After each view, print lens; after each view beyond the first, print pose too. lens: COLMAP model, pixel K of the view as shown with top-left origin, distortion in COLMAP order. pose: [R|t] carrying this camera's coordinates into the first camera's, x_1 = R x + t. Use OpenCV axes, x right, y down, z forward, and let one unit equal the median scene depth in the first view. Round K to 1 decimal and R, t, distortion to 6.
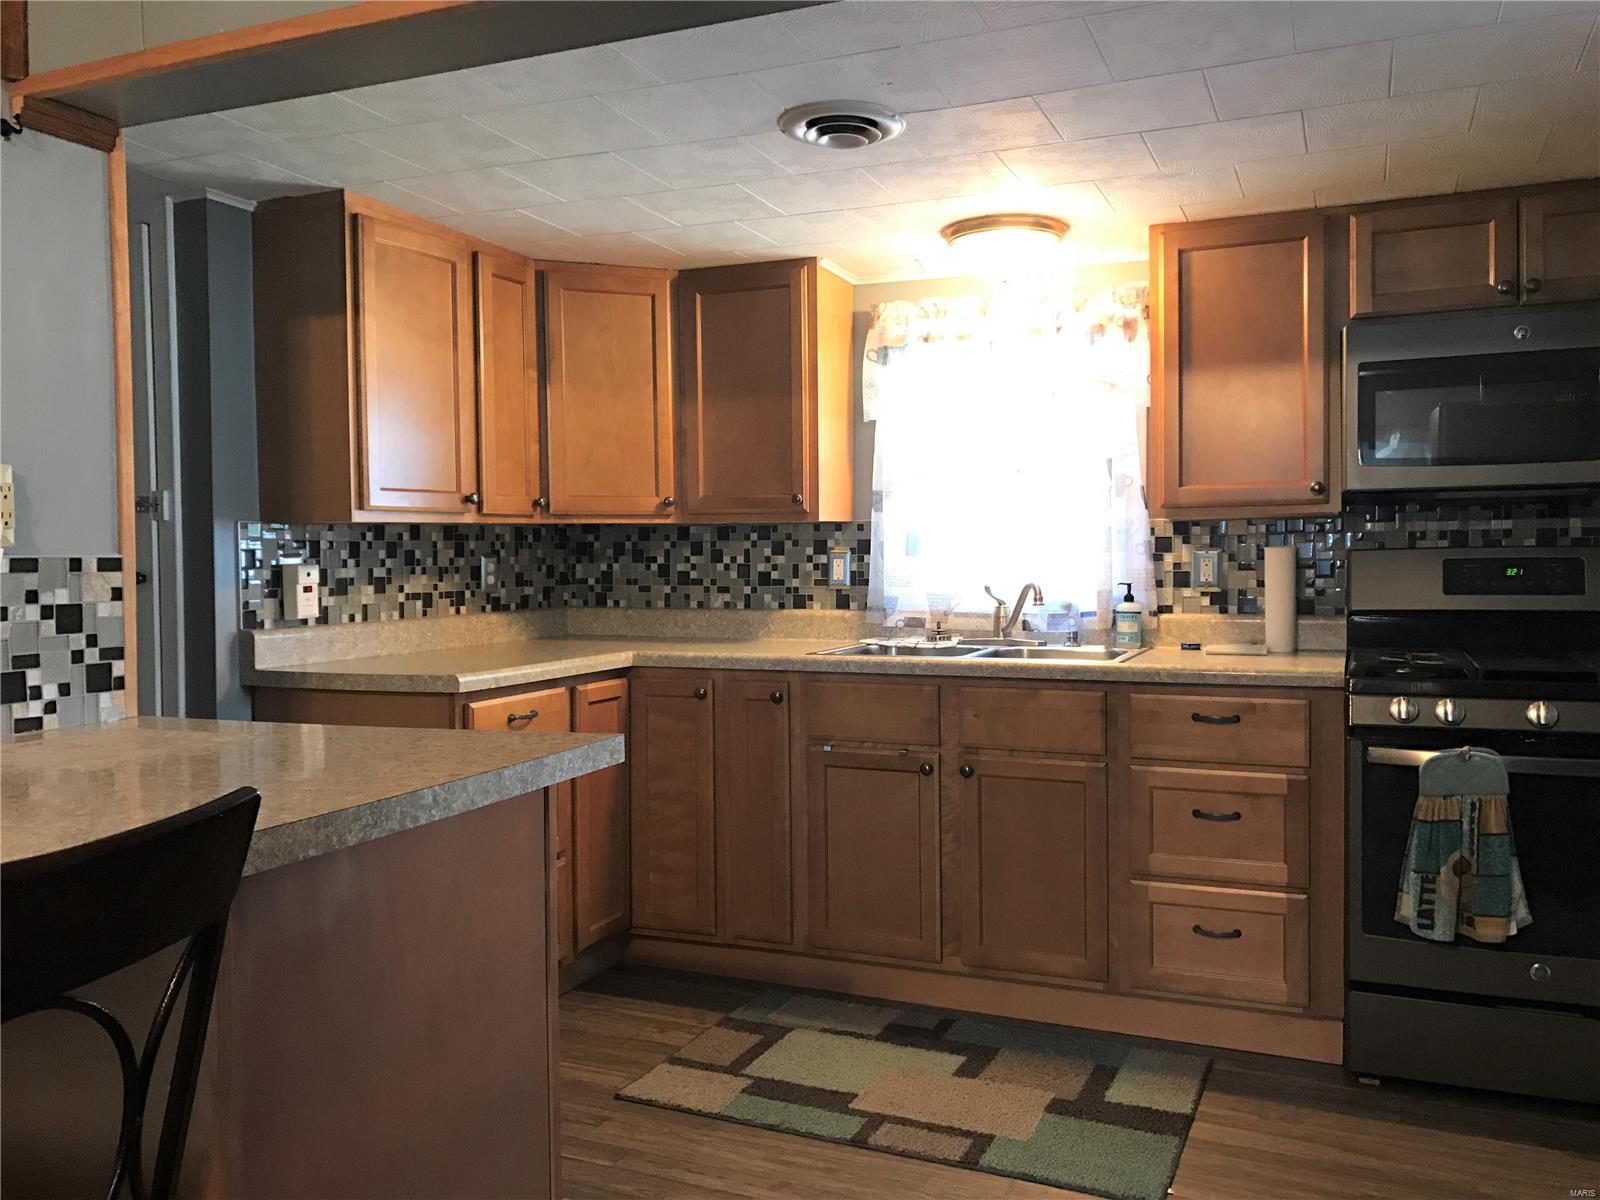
lens RADIAL K [[1301.0, 0, 849.4], [0, 1301.0, 610.5], [0, 0, 1]] dist [0.041483, -0.062826]
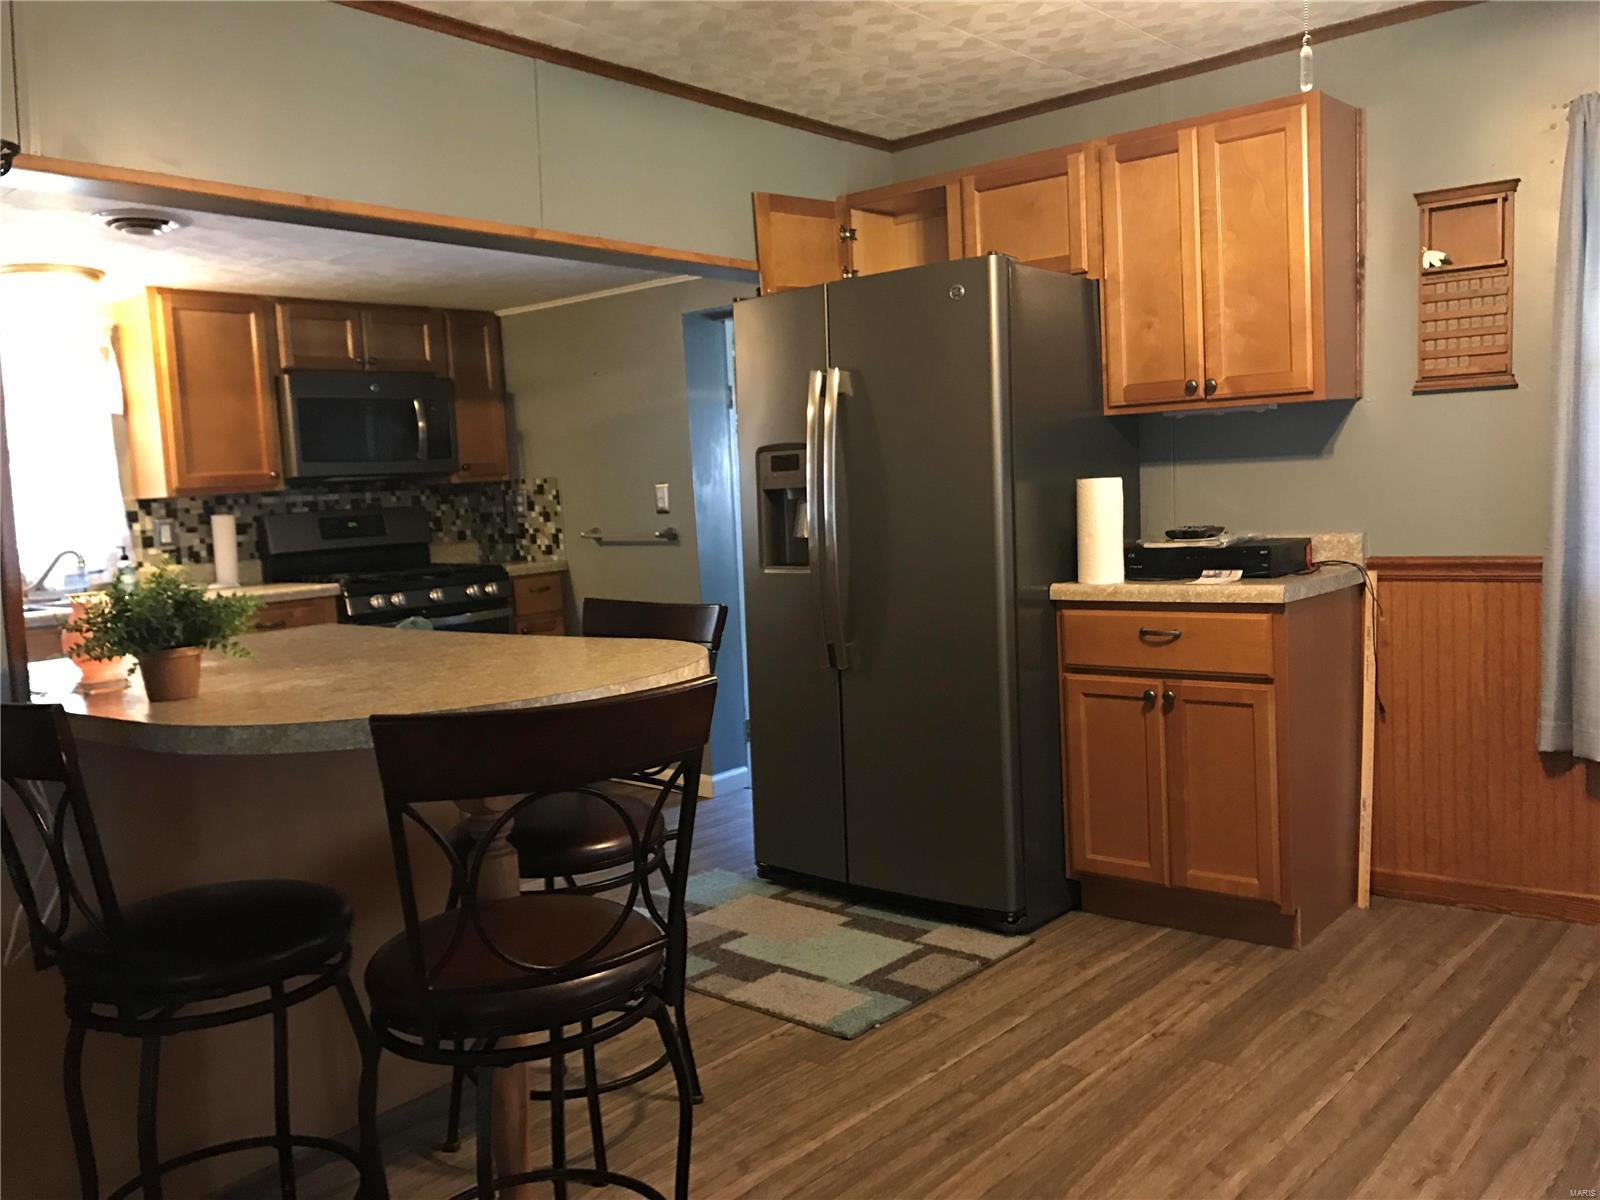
lens RADIAL K [[1301.0, 0, 792.8], [0, 1301.0, 600.6], [0, 0, 1]] dist [0.041483, -0.062826]
pose [[0.308696, -0.092009, 0.946700, -0.845197], [0.085081, 0.993992, 0.068862, 0.000303], [-0.947348, 0.059288, 0.314670, -0.061528]]
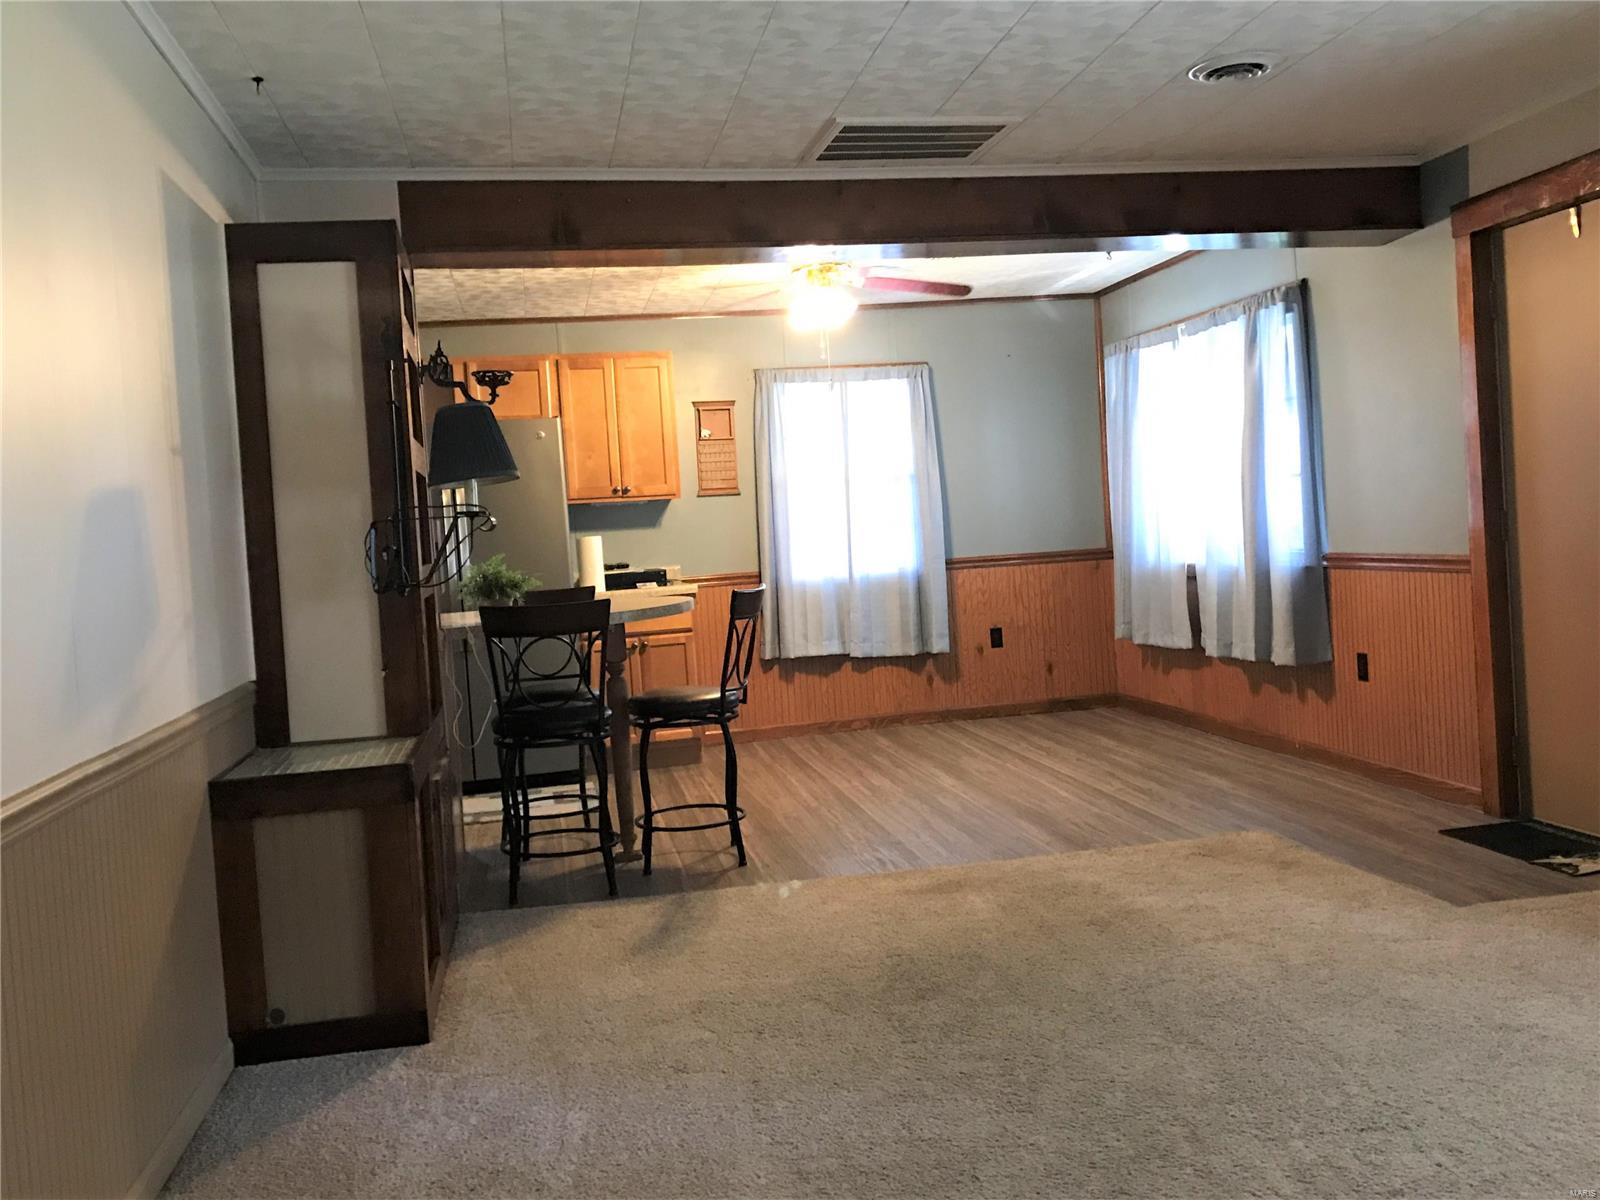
lens RADIAL K [[1453.6, 0, 805.1], [0, 1453.6, 610.4], [0, 0, 1]] dist [0.093859, -0.017819]
pose [[-0.562829, -0.008998, 0.826524, -1.702799], [0.098982, 0.992012, 0.078203, -0.031168], [-0.820625, 0.125826, -0.557442, 0.923159]]
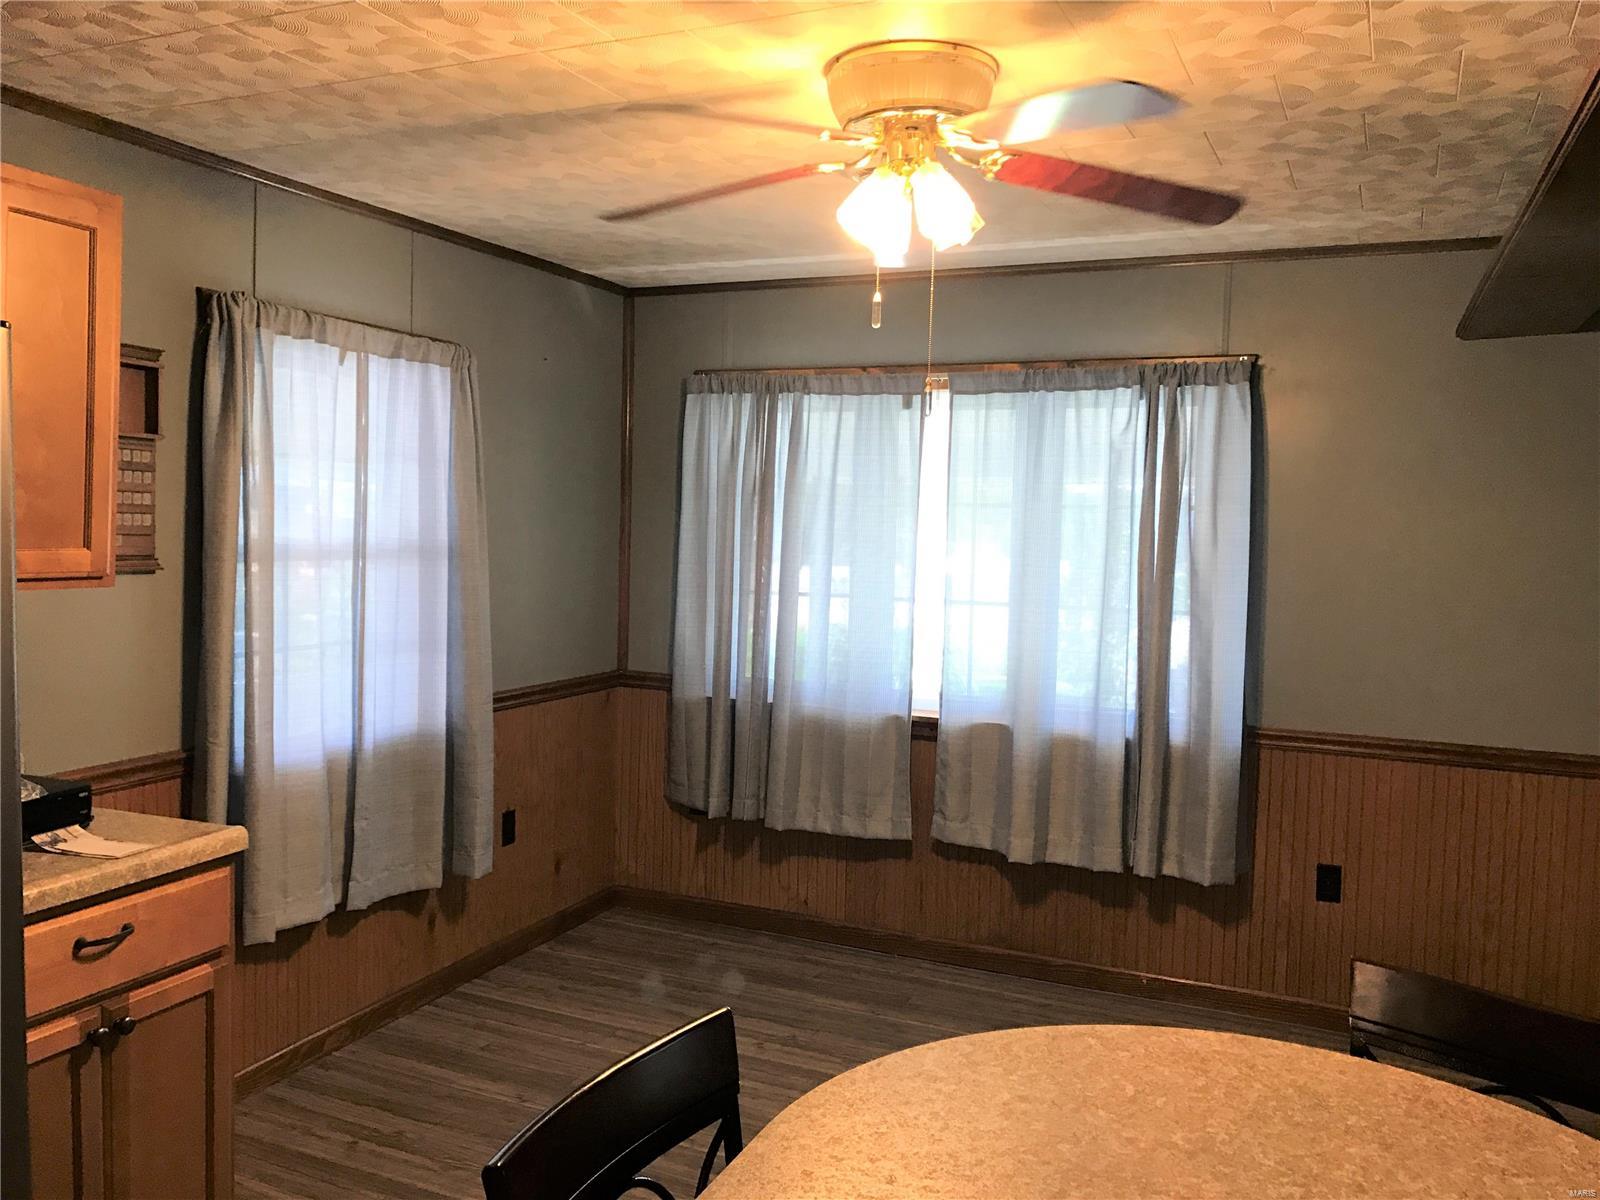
lens RADIAL K [[1301.0, 0, 795.7], [0, 1301.0, 594.7], [0, 0, 1]] dist [0.041483, -0.062826]
pose [[-0.999653, -0.023413, 0.012064, -0.220482], [-0.022156, 0.995184, 0.095491, -0.117803], [-0.014241, 0.095191, -0.995357, 0.578066]]
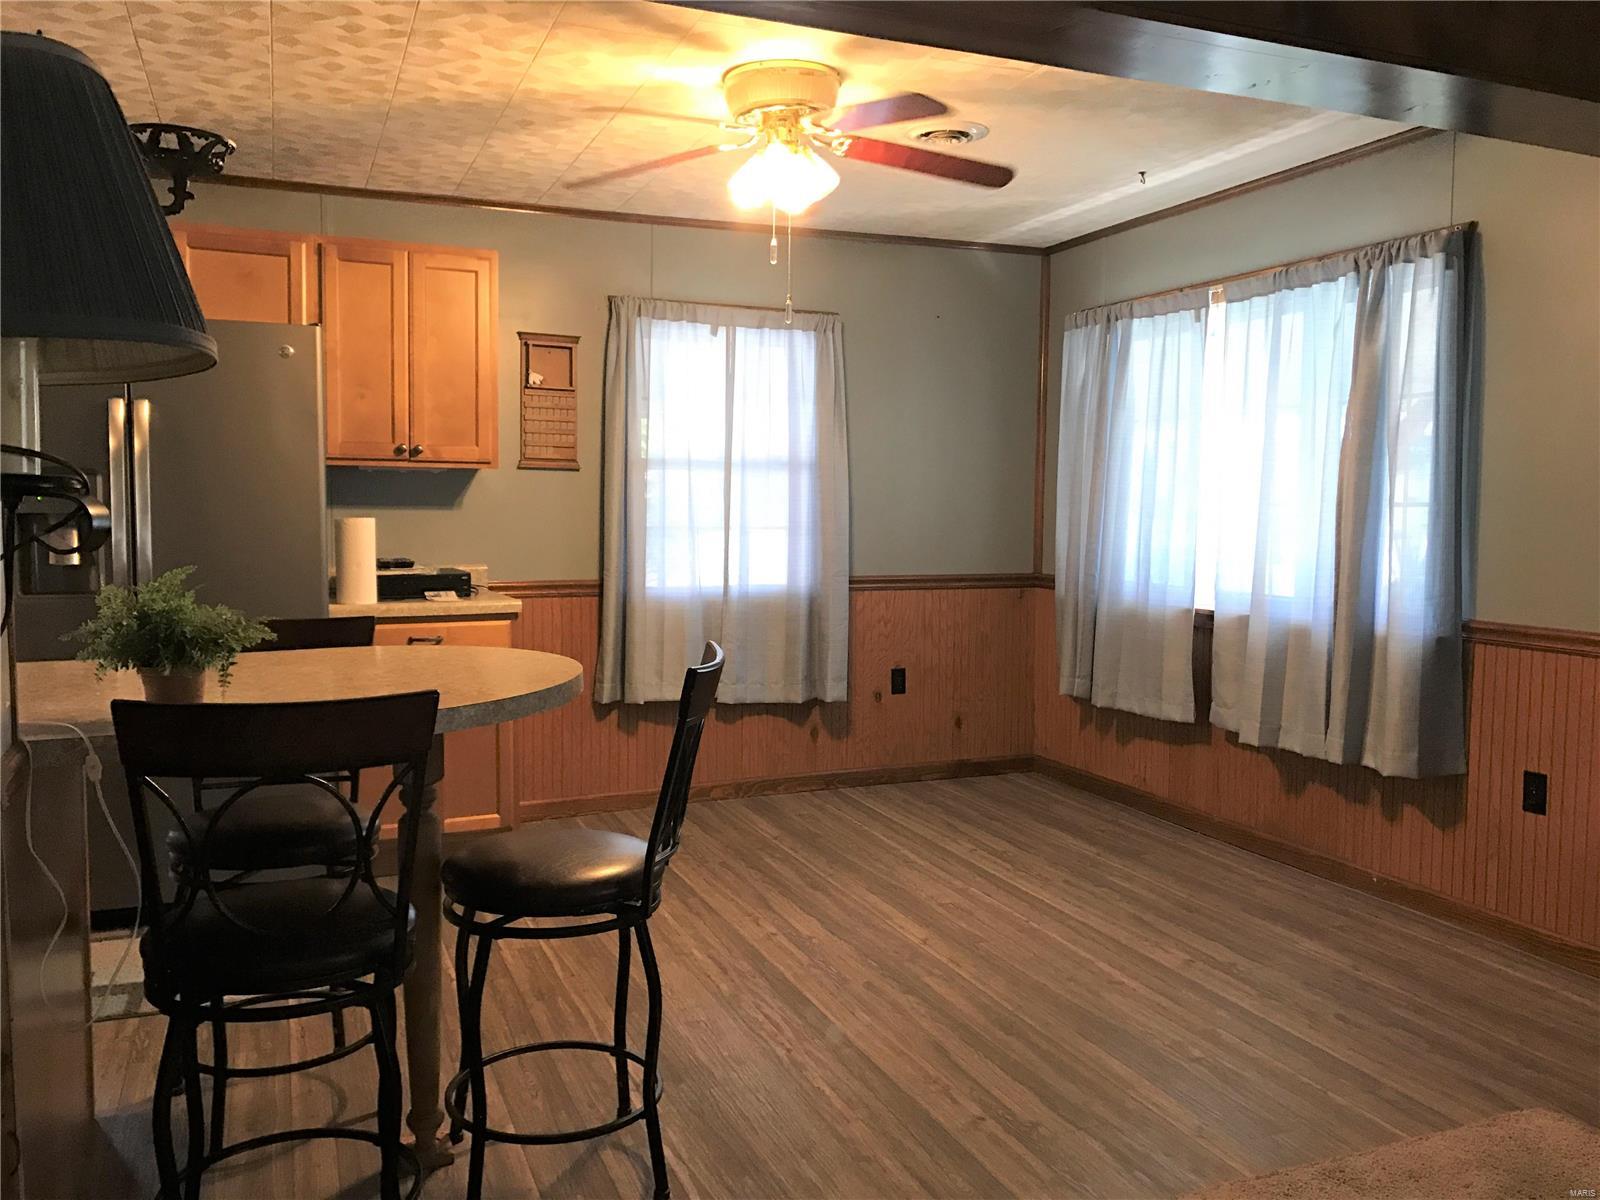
lens RADIAL K [[1301.0, 0, 796.5], [0, 1301.0, 604.6], [0, 0, 1]] dist [0.041483, -0.062826]
pose [[-0.715881, -0.057518, 0.695849, -0.964741], [0.023160, 0.994097, 0.105998, -0.041862], [-0.697838, 0.091998, -0.710323, 0.594077]]
